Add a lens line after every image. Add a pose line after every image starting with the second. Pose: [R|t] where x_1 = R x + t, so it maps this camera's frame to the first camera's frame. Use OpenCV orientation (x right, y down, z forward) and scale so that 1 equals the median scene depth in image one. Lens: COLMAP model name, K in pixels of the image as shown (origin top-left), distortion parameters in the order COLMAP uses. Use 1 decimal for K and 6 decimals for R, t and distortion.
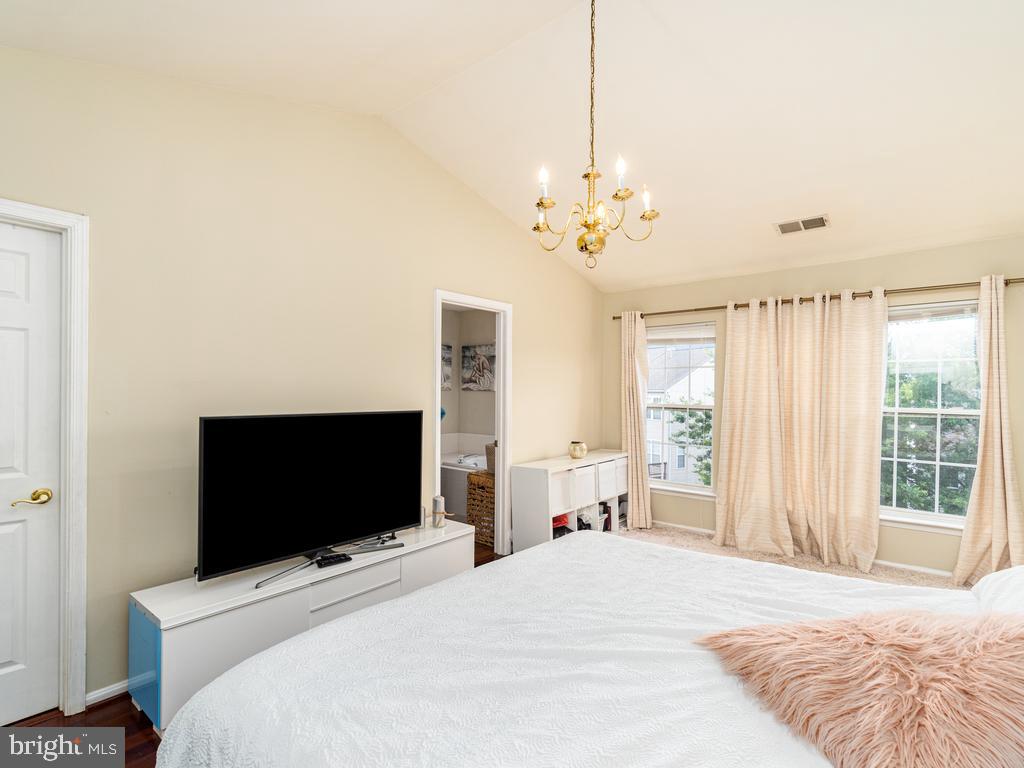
lens RADIAL K [[496.6, 0, 516.1], [0, 496.6, 390.7], [0, 0, 1]] dist [-0.003146, 0.000571]
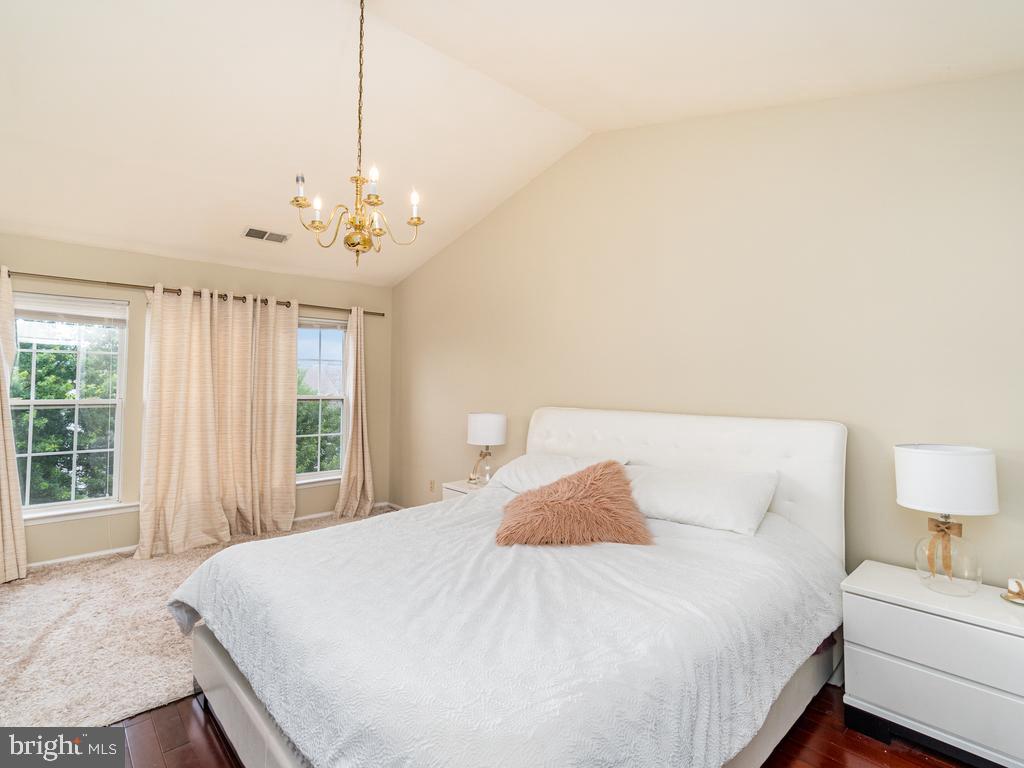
lens RADIAL K [[496.6, 0, 516.6], [0, 496.6, 374.9], [0, 0, 1]] dist [-0.003146, 0.000571]
pose [[0.136742, 0.013994, 0.990508, -0.422358], [-0.002233, 0.999902, -0.013818, -0.002952], [-0.990604, -0.000323, 0.136760, 0.263883]]
